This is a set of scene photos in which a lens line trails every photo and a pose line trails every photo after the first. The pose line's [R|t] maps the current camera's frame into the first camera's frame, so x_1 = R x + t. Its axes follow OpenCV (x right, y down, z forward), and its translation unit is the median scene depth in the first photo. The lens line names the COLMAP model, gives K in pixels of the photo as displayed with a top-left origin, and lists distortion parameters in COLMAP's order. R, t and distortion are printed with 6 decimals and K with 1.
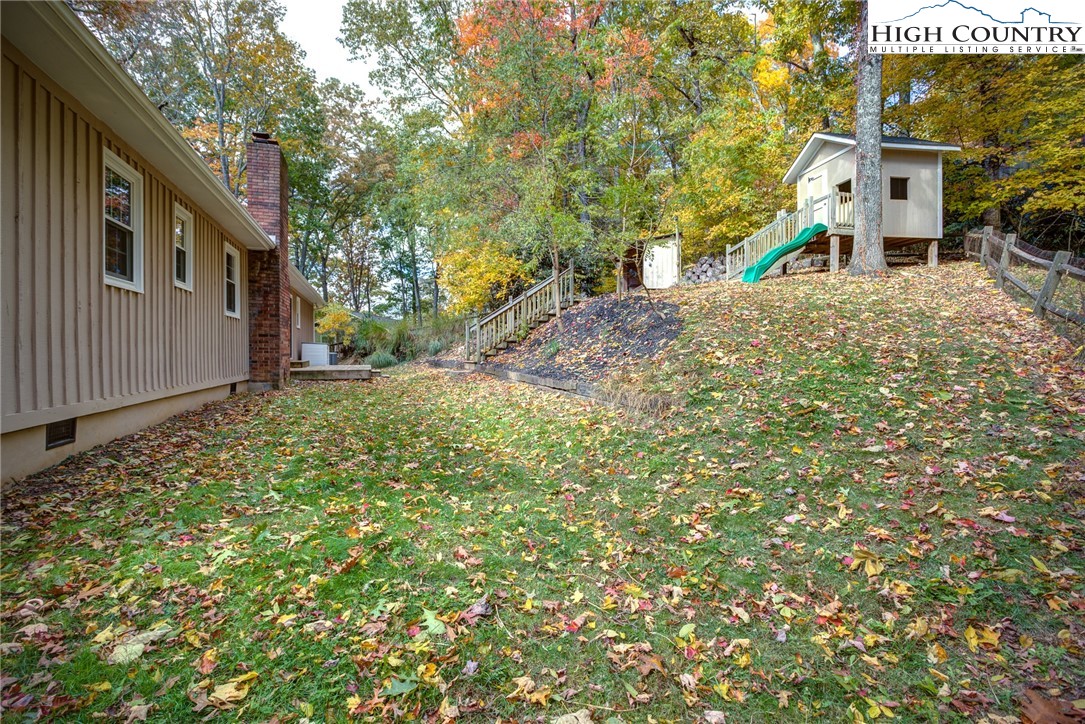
lens RADIAL K [[546.1, 0, 544.4], [0, 546.1, 358.8], [0, 0, 1]] dist [0.018941, -0.000319]
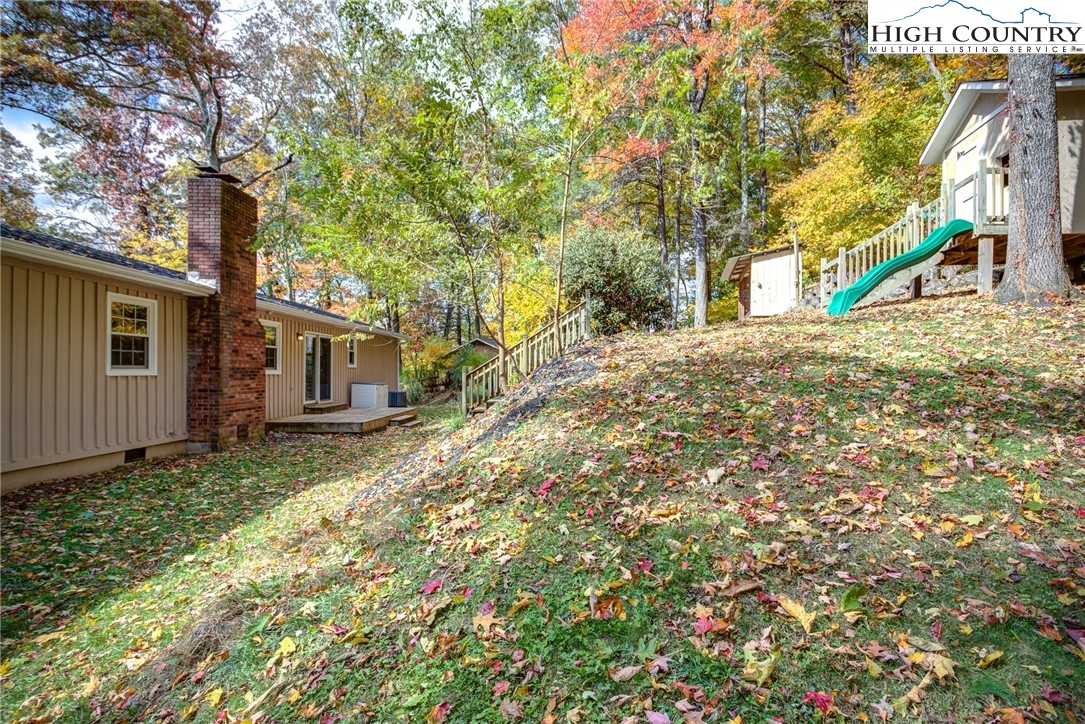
lens RADIAL K [[546.1, 0, 573.9], [0, 546.1, 372.7], [0, 0, 1]] dist [0.018941, -0.000319]
pose [[0.955218, 0.008263, -0.295787, 0.262495], [-0.011163, 0.999905, -0.008115, -0.055897], [0.295692, 0.011053, 0.955219, 0.248250]]
